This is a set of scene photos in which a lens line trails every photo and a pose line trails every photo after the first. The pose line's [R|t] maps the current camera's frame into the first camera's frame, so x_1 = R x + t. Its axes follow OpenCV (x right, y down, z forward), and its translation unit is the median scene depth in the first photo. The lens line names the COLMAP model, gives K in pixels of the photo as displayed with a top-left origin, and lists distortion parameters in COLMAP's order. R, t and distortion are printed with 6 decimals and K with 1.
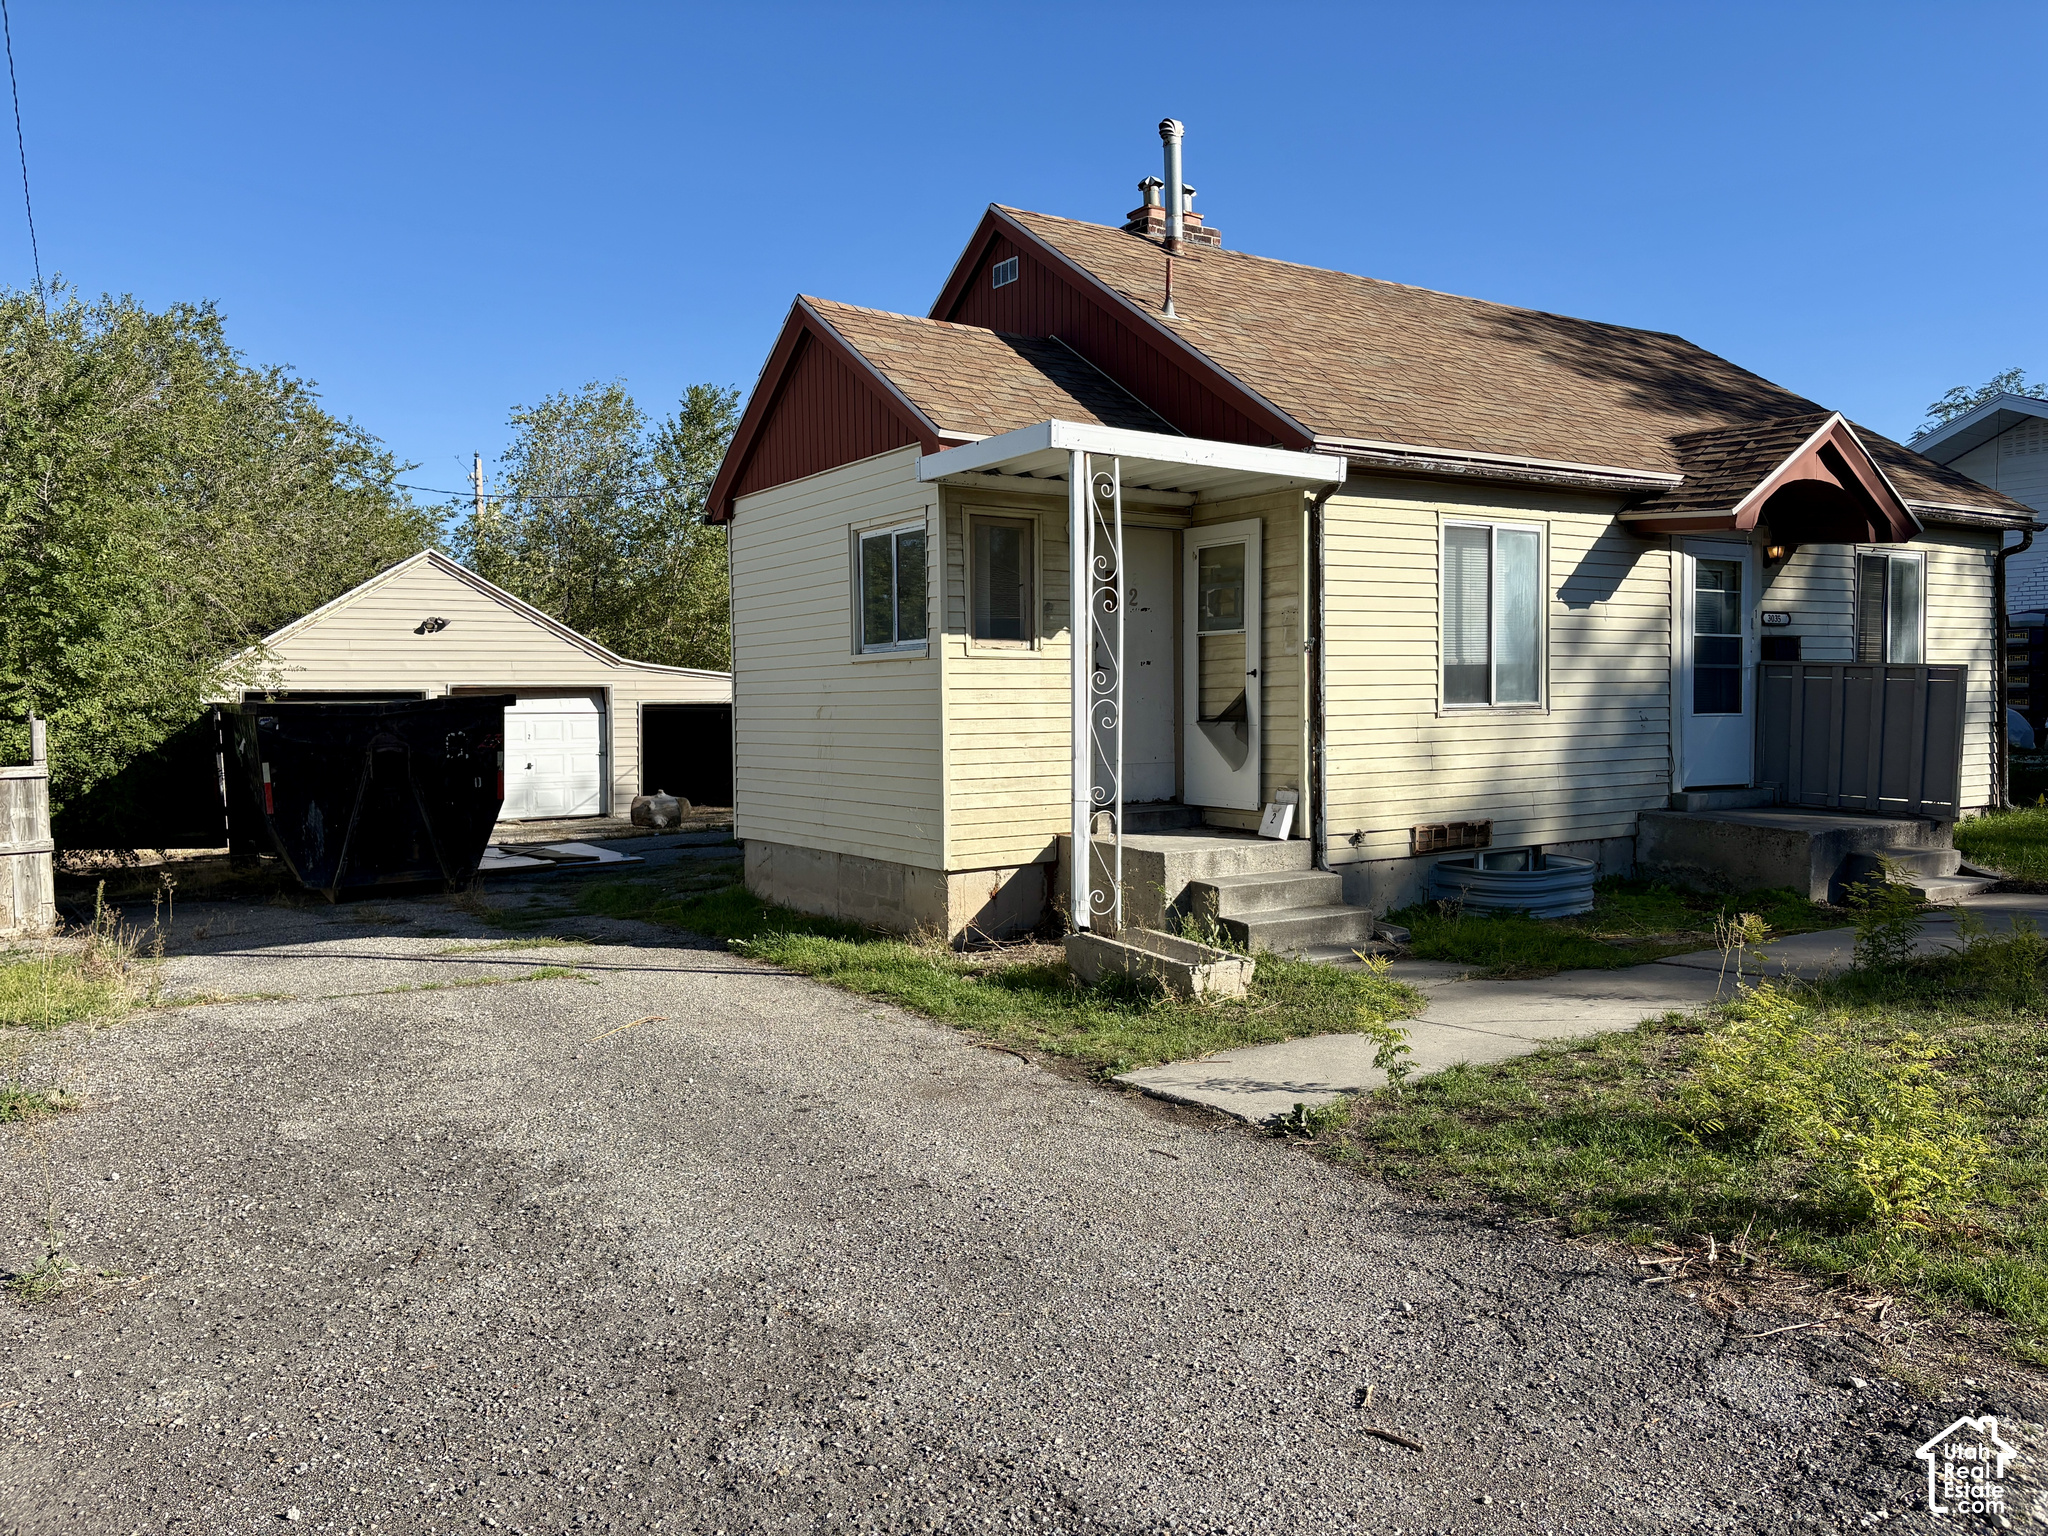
lens RADIAL K [[1565.4, 0, 1025.3], [0, 1565.4, 765.9], [0, 0, 1]] dist [0.008398, -0.000153]
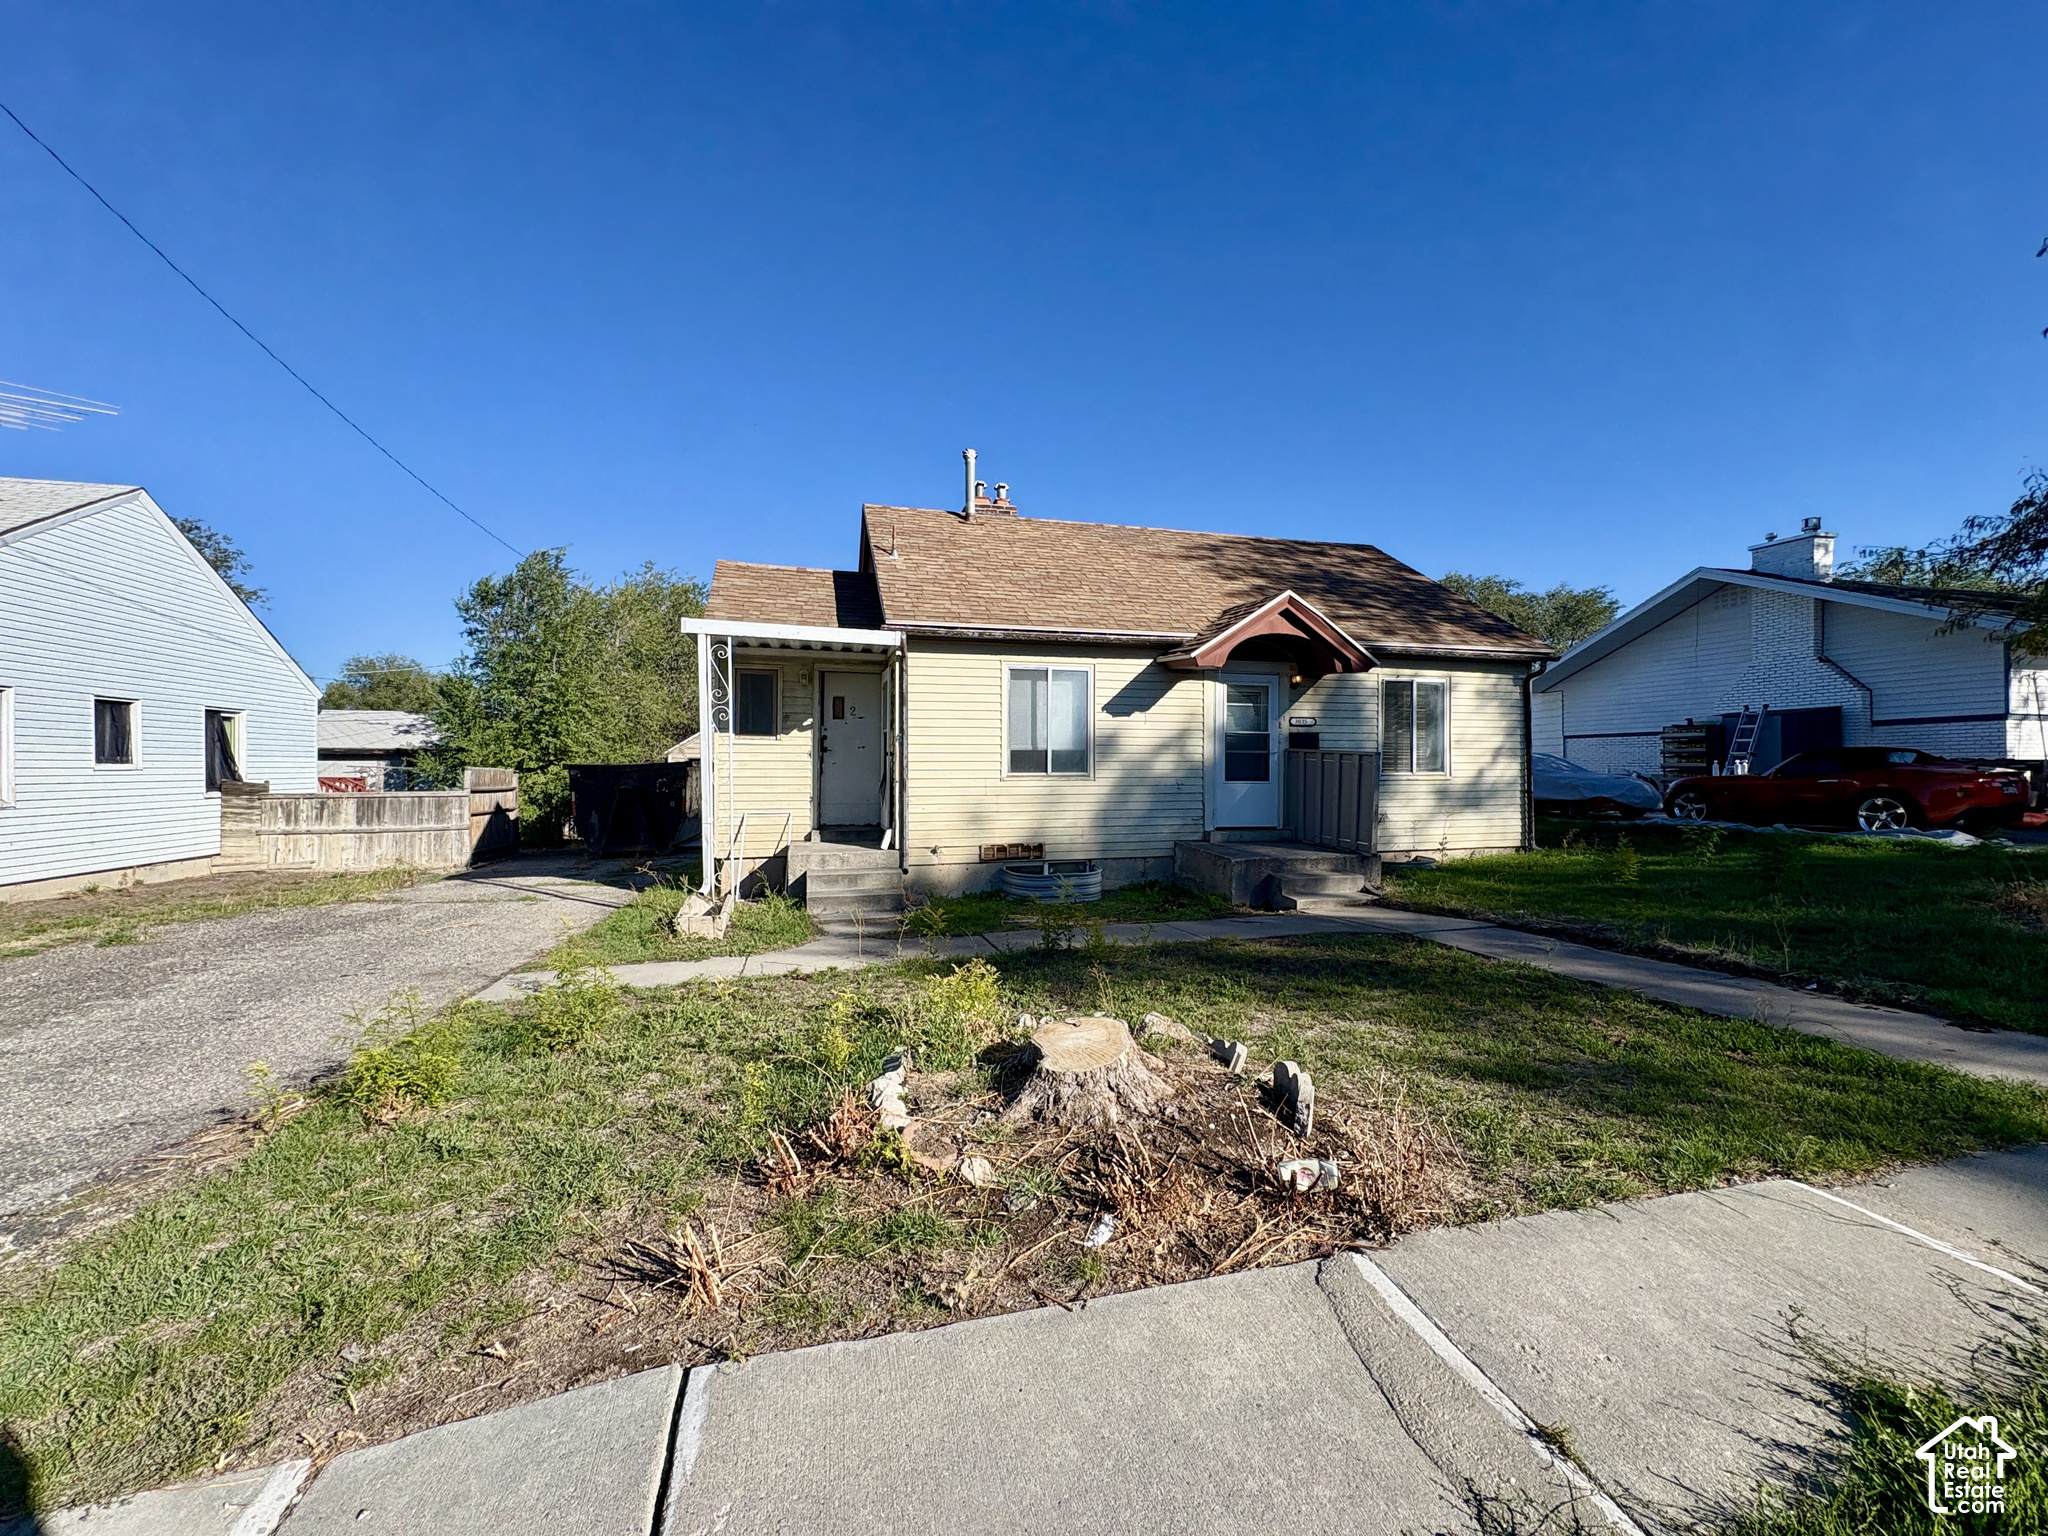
lens RADIAL K [[815.7, 0, 1019.3], [0, 815.7, 768.0], [0, 0, 1]] dist [-0.003113, -0.000123]
pose [[0.951897, 0.013825, -0.306106, 0.489567], [-0.025041, 0.999150, -0.032744, -0.014783], [0.305393, 0.038834, 0.951434, 0.146955]]
